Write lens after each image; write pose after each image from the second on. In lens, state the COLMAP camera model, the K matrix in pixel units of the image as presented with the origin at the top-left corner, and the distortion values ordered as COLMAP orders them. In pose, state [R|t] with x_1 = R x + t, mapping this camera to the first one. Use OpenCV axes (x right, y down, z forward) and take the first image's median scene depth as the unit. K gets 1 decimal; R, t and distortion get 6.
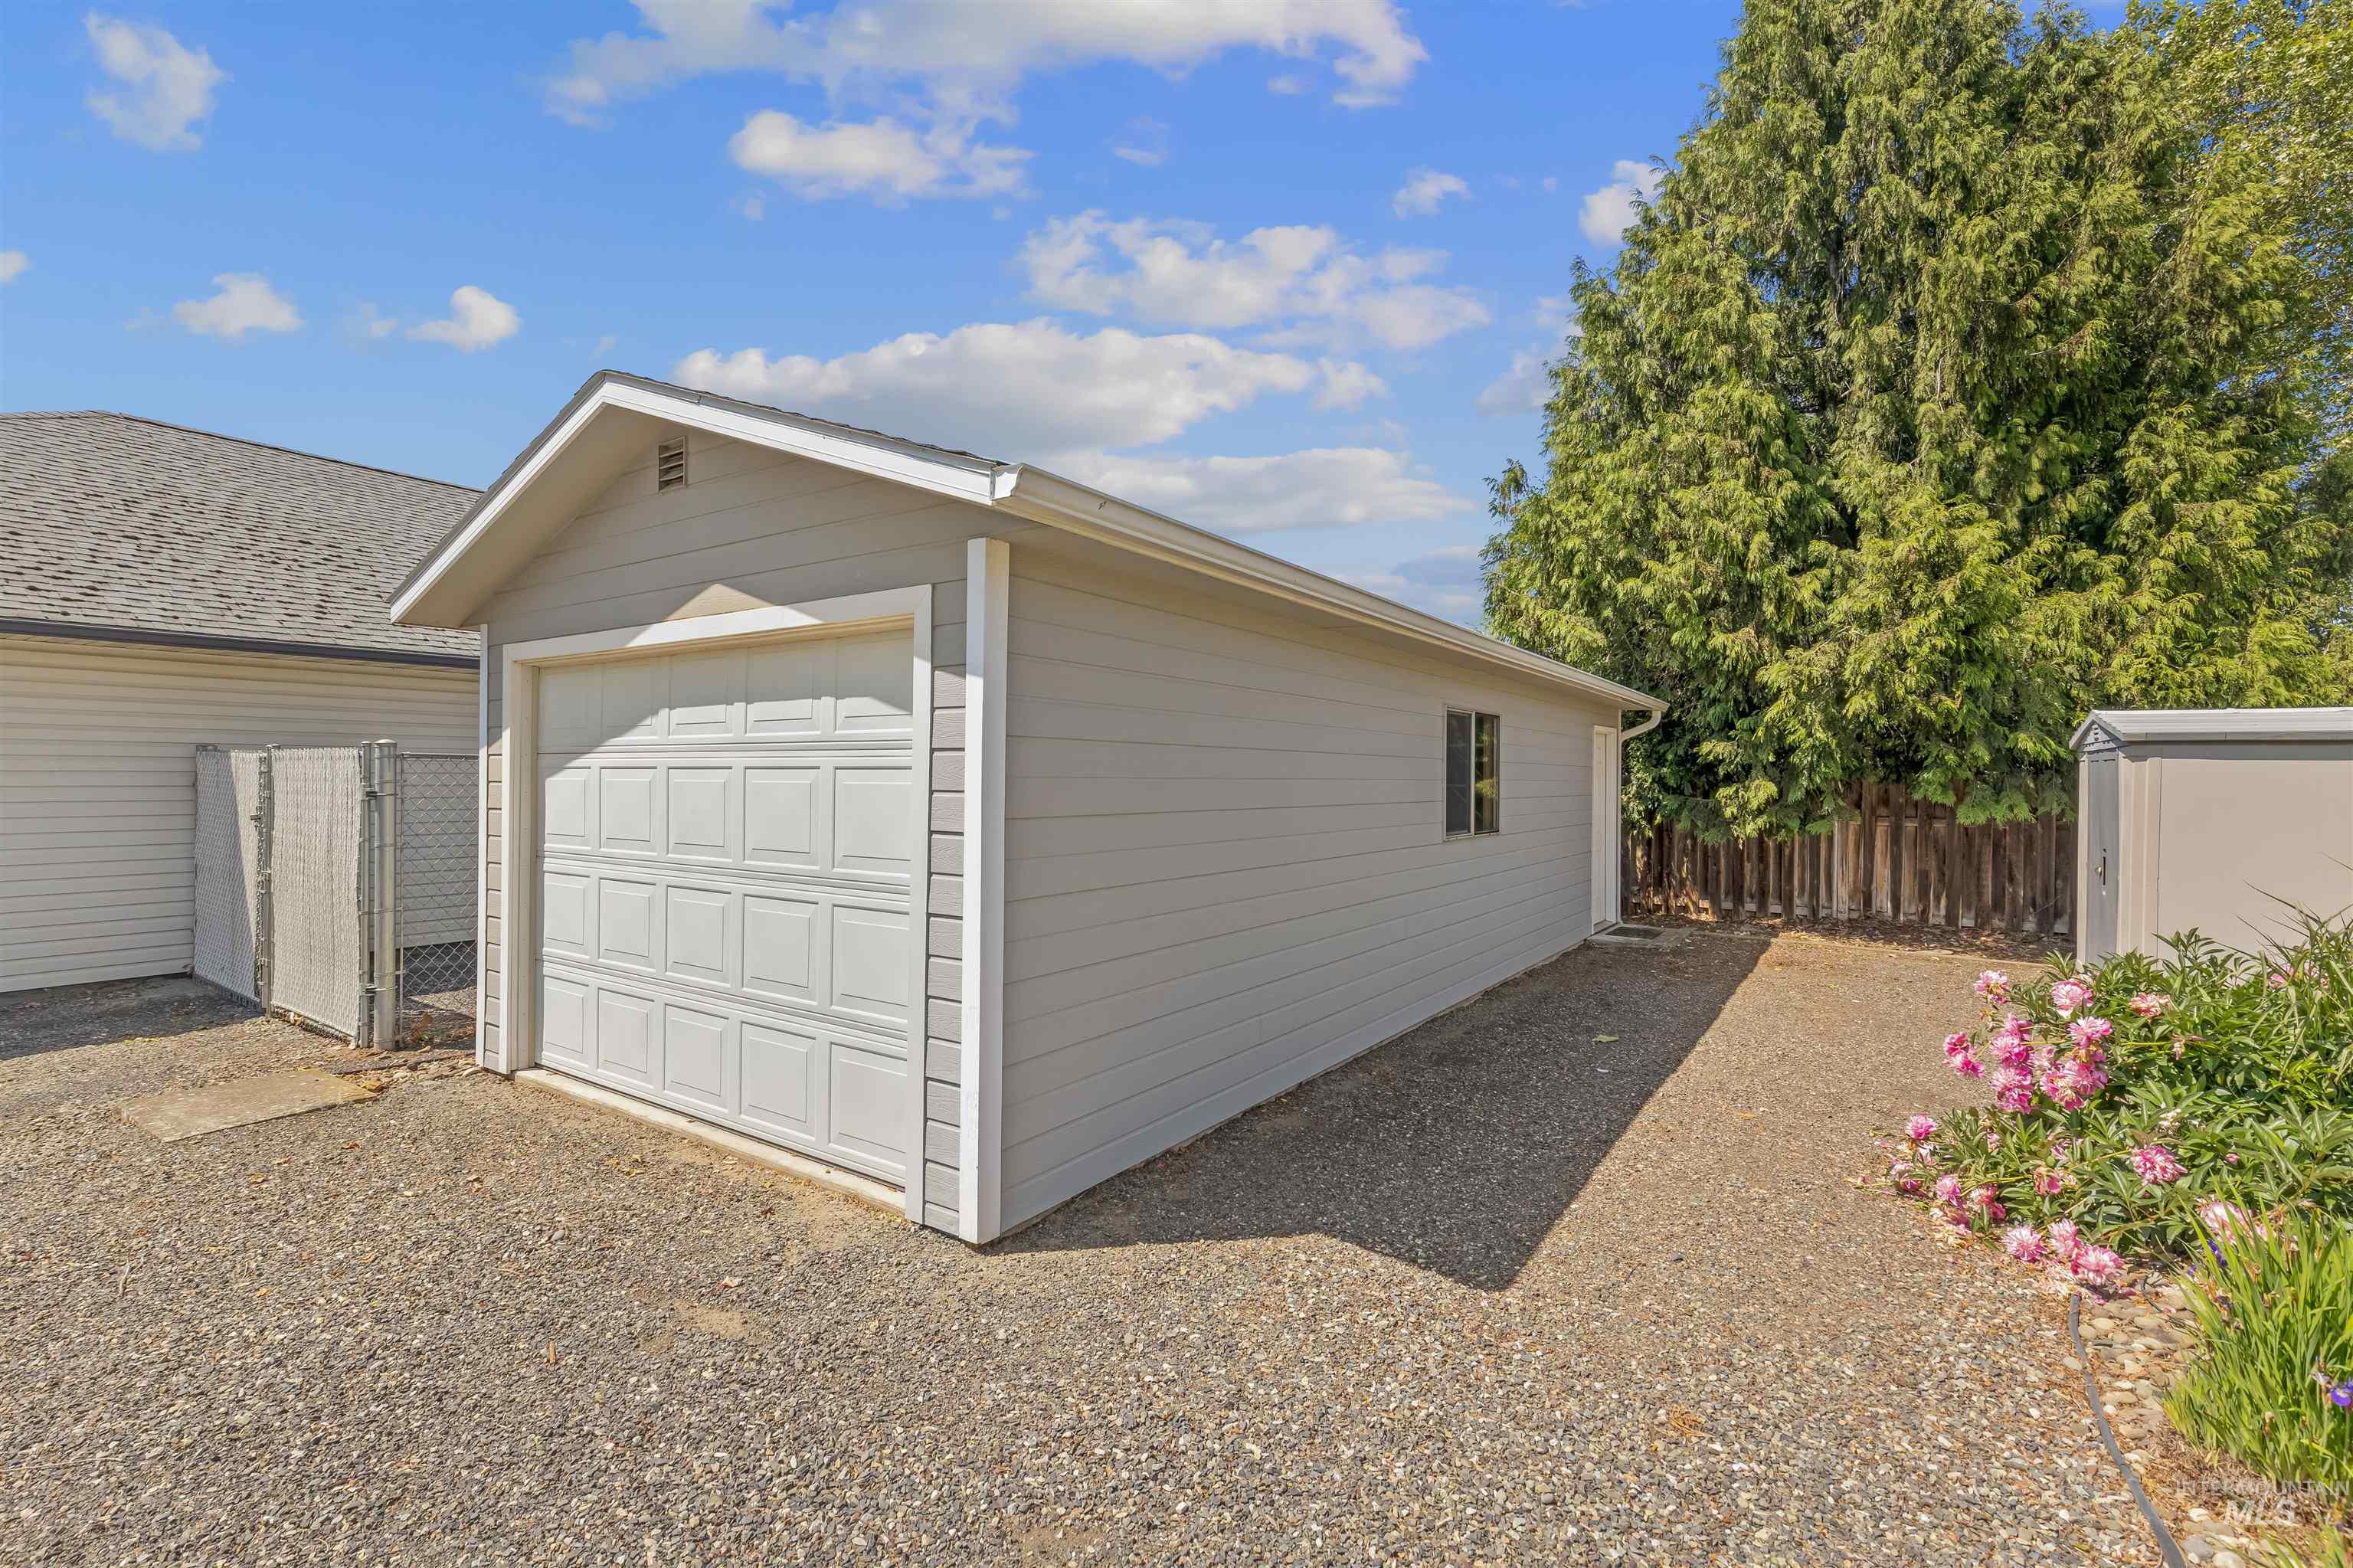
lens RADIAL K [[1054.3, 0, 1177.0], [0, 1054.3, 778.9], [0, 0, 1]] dist [-0.002051, 0.000243]
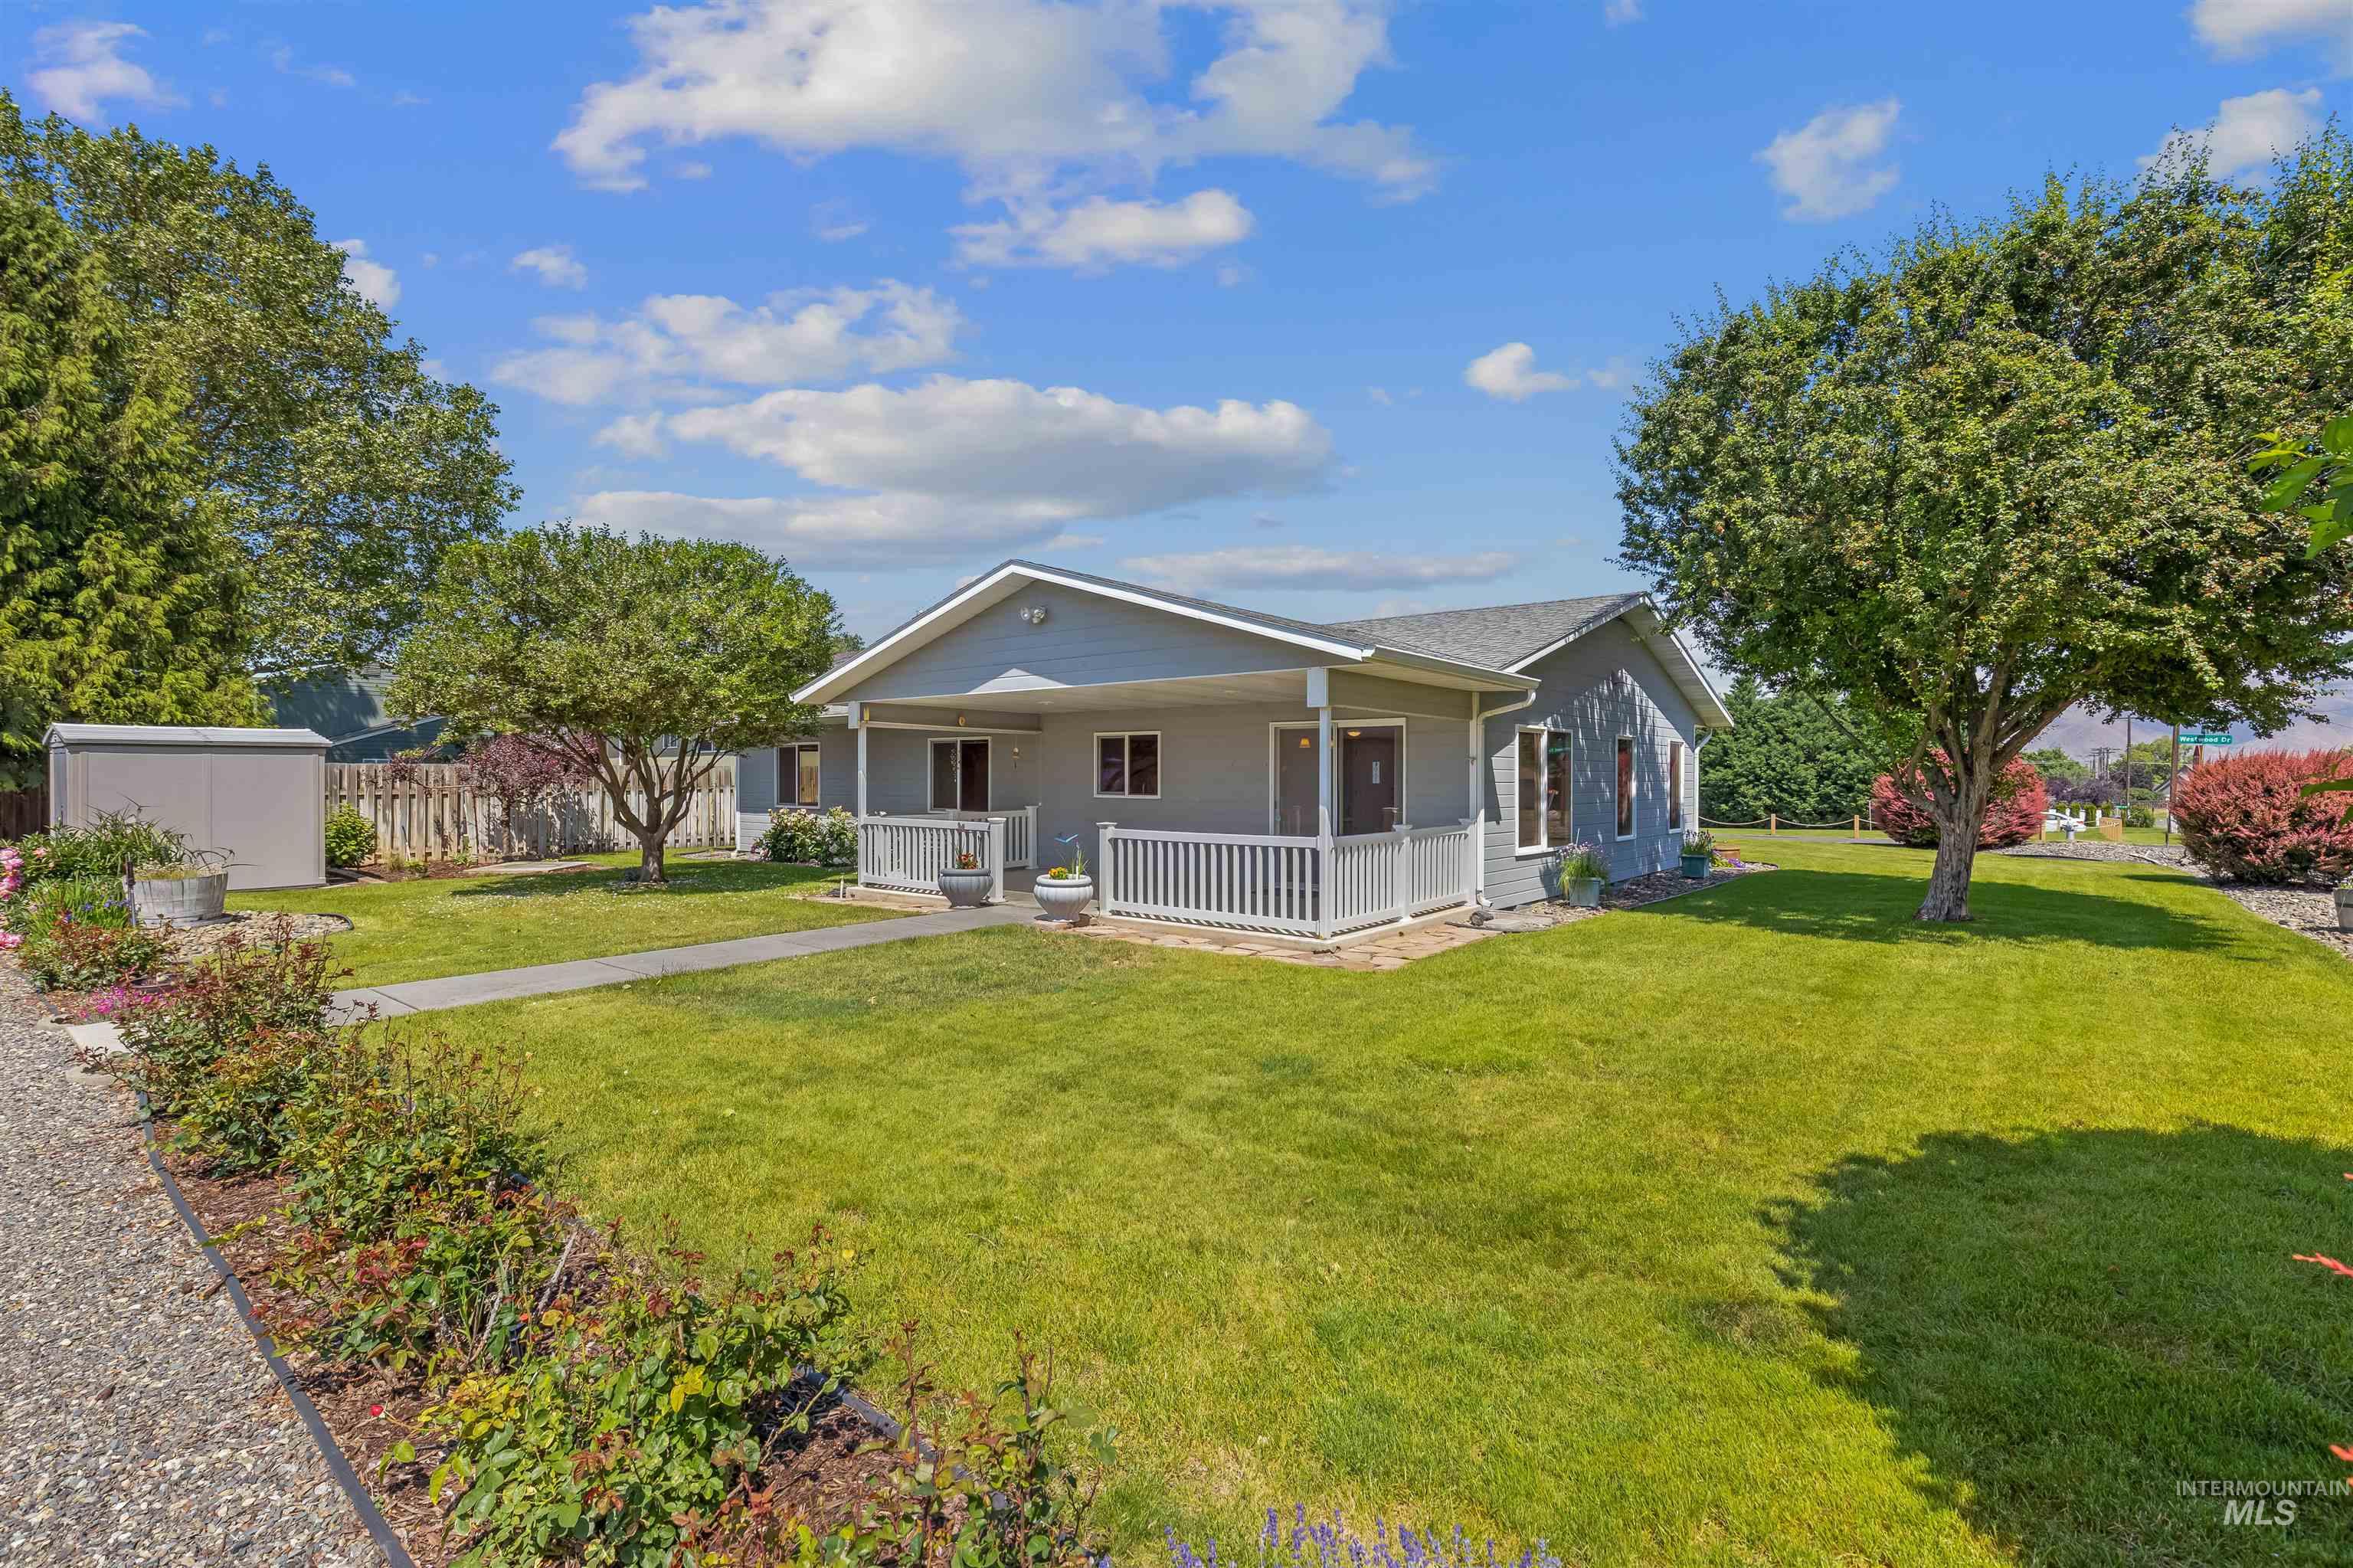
lens RADIAL K [[1068.6, 0, 1185.8], [0, 1068.6, 764.2], [0, 0, 1]] dist [-0.001575, -0.000105]
pose [[0.075985, -0.003977, 0.997101, -0.541052], [0.010344, 0.999941, 0.003200, 0.009761], [-0.997055, 0.010071, 0.076022, -0.738103]]
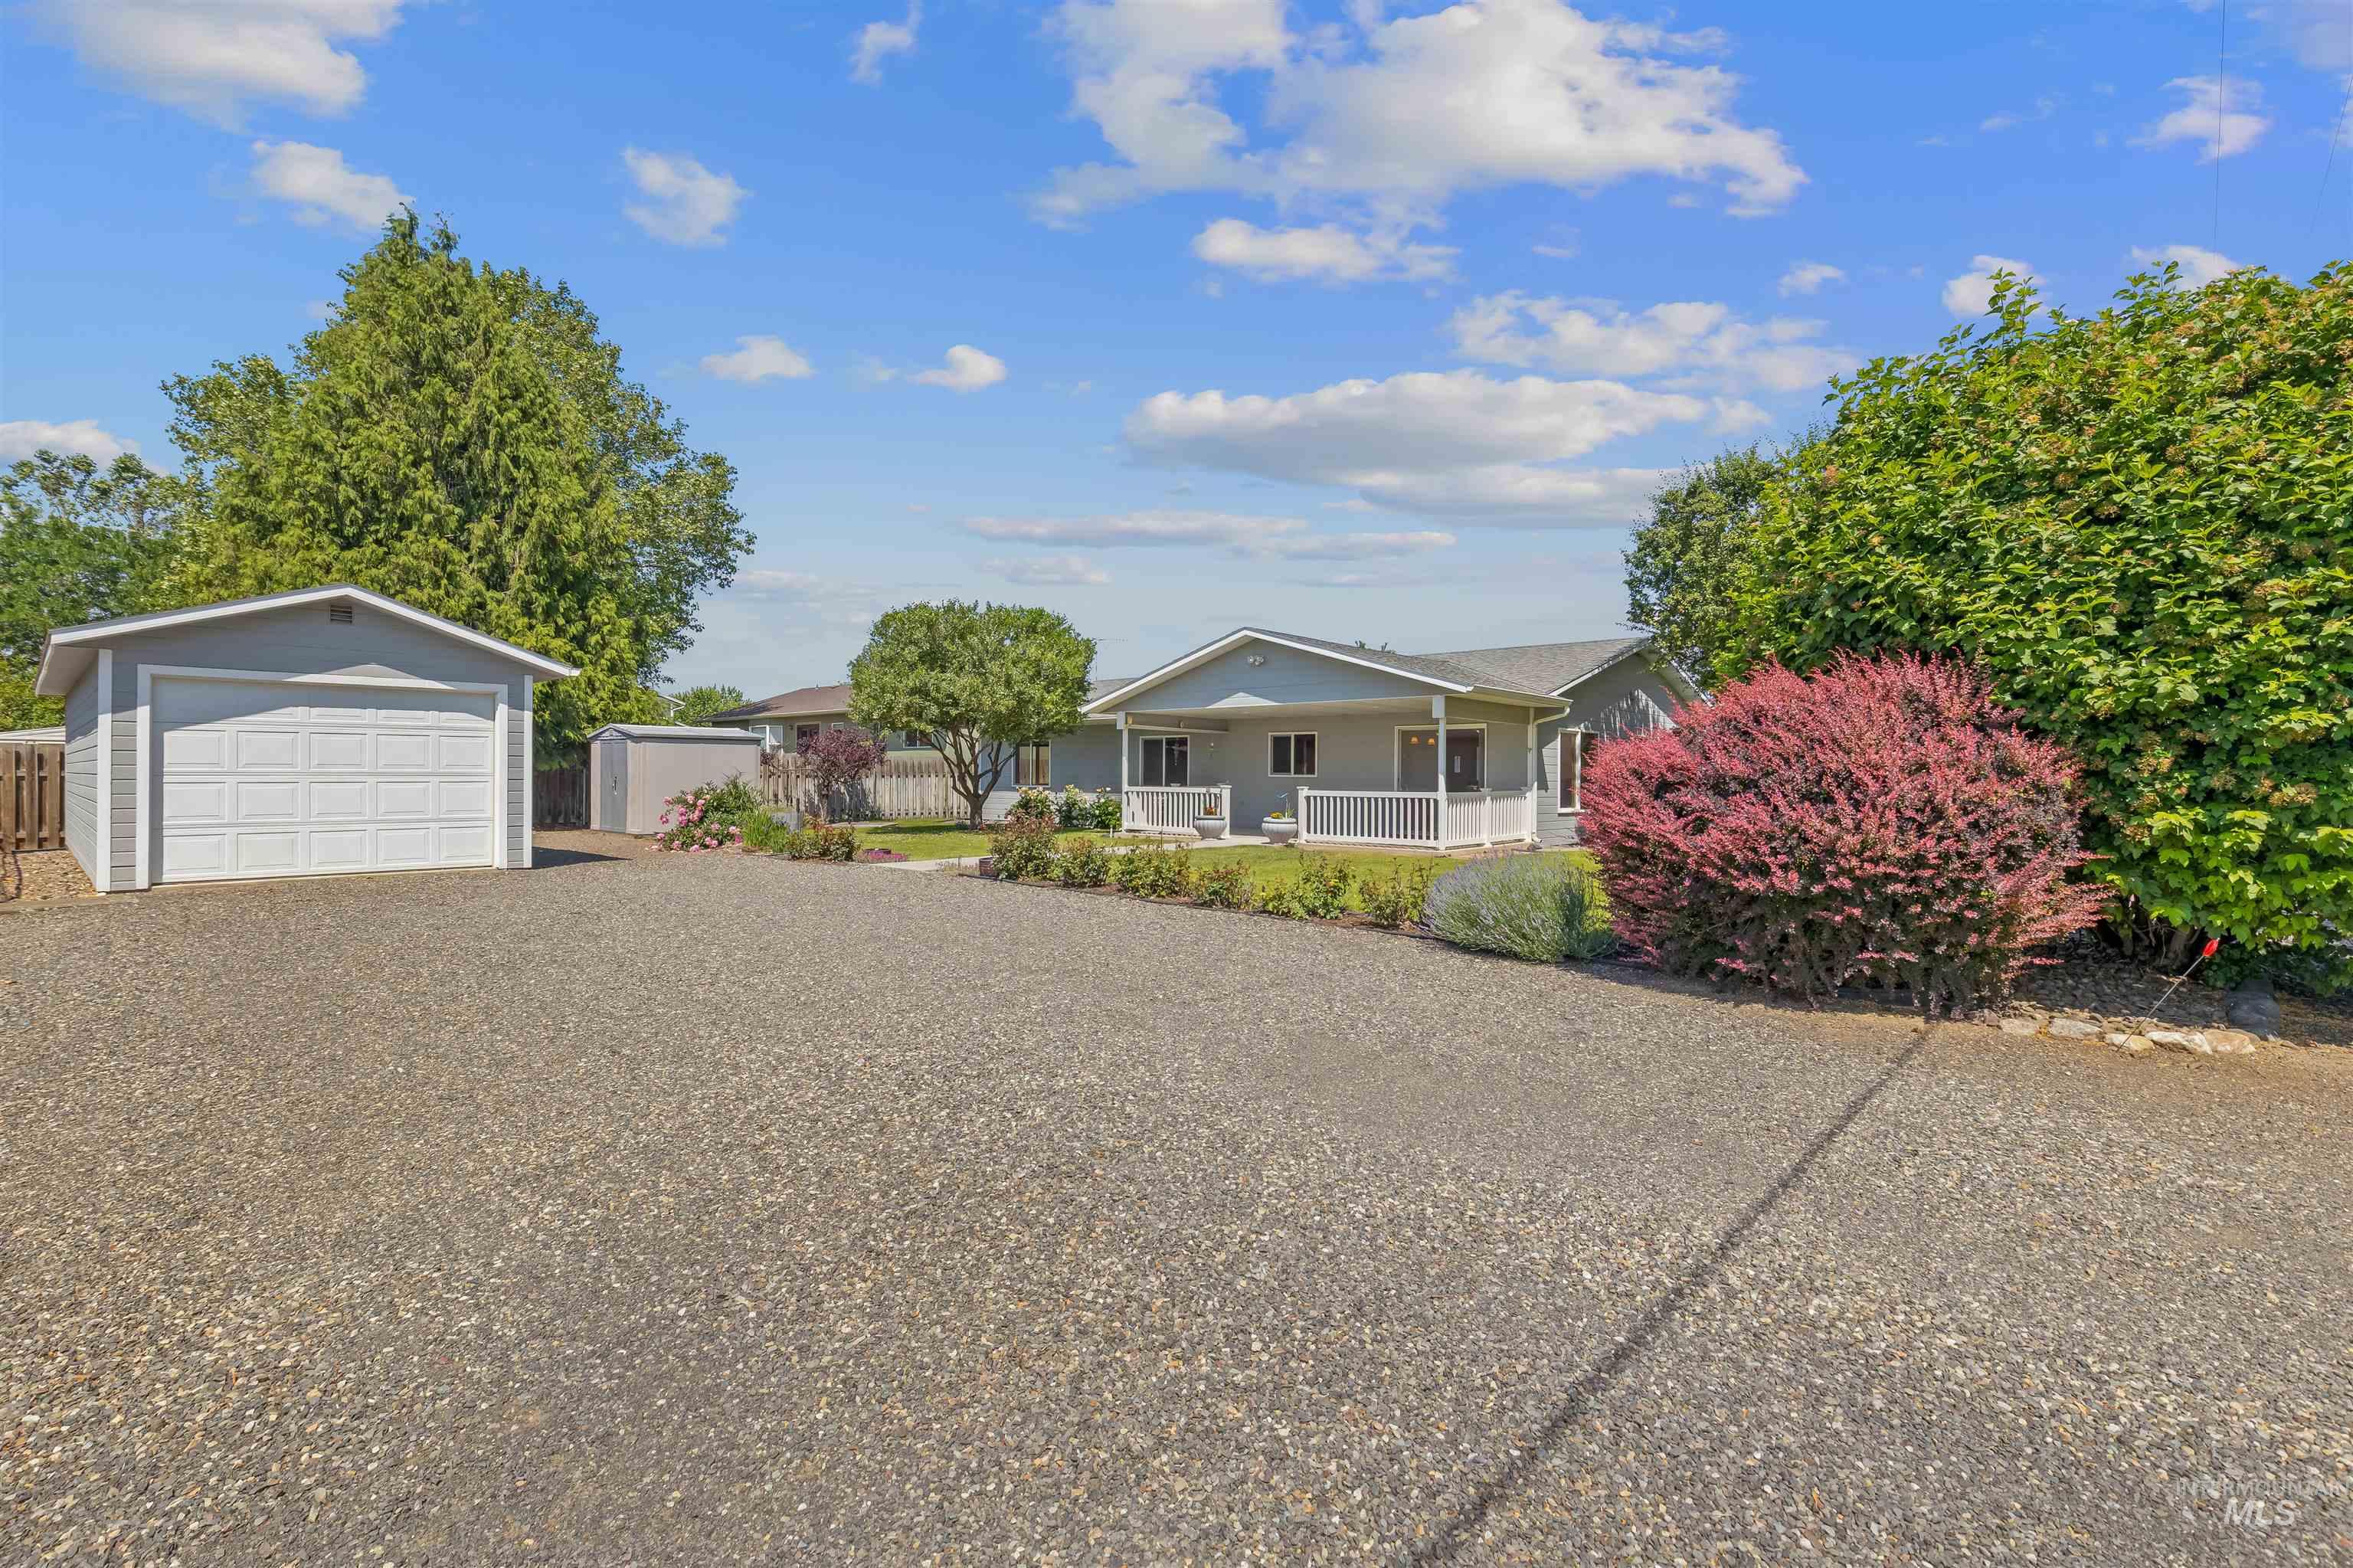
lens RADIAL K [[1062.4, 0, 1178.6], [0, 1062.4, 763.6], [0, 0, 1]] dist [-0.002259, -0.000058]
pose [[0.141502, -0.000588, 0.989938, -1.252049], [0.004197, 0.999991, -0.000006, 0.032278], [-0.989929, 0.004156, 0.141504, -0.621443]]
